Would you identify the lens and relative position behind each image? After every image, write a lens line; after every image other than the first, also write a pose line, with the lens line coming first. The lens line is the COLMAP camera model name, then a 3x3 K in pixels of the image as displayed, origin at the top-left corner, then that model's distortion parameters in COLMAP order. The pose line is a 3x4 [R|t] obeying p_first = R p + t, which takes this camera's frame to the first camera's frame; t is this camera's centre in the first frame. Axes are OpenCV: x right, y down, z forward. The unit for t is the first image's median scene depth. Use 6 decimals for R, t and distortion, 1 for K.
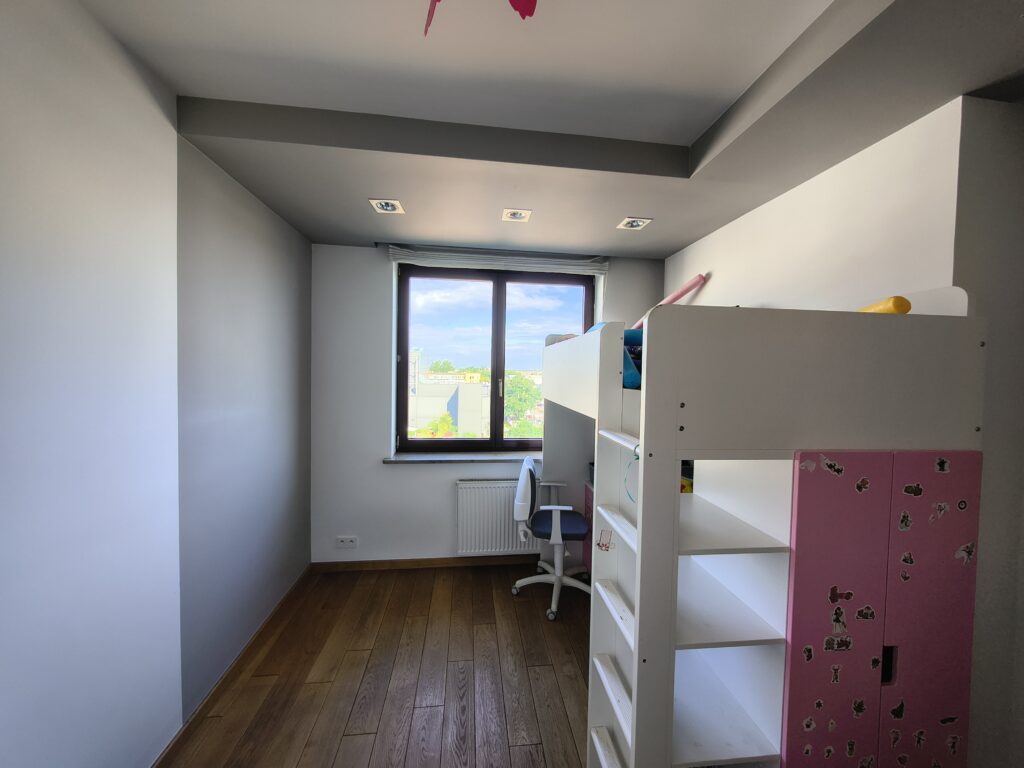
lens RADIAL K [[384.9, 0, 510.3], [0, 384.9, 379.5], [0, 0, 1]] dist [-0.001500, 0.000126]
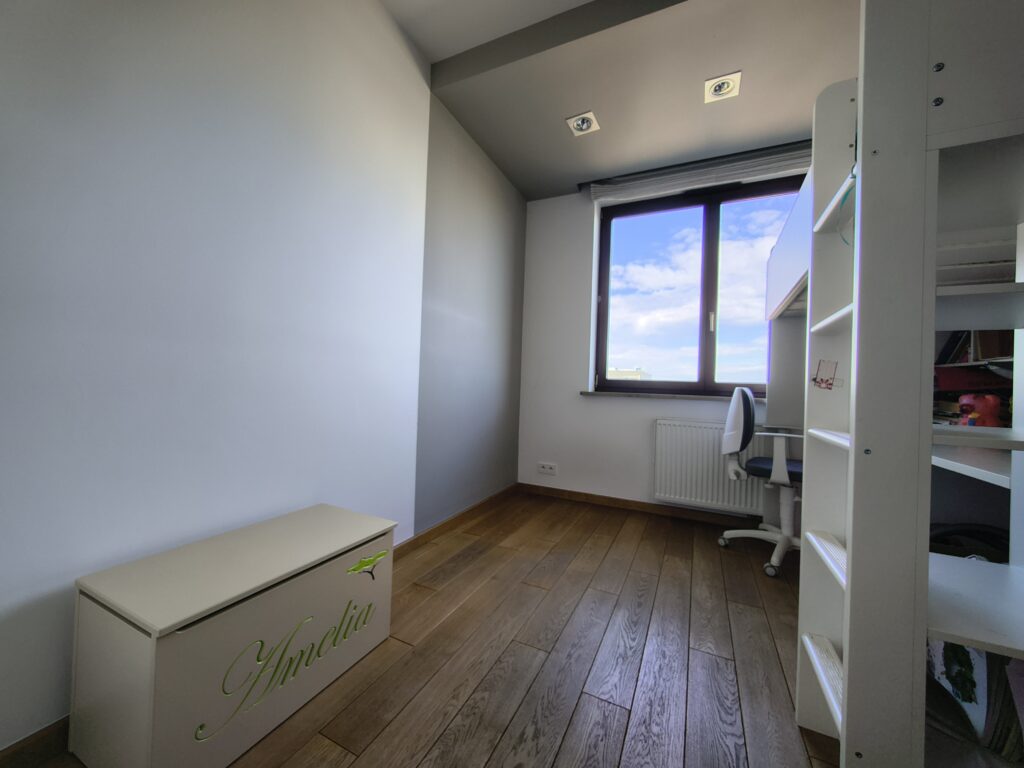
lens RADIAL K [[384.9, 0, 510.3], [0, 384.9, 379.5], [0, 0, 1]] dist [-0.001500, 0.000126]
pose [[0.845270, 0.005270, -0.534313, 0.071856], [-0.035670, 0.998277, -0.046583, 0.269534], [0.533147, 0.058434, 0.844002, 0.029824]]
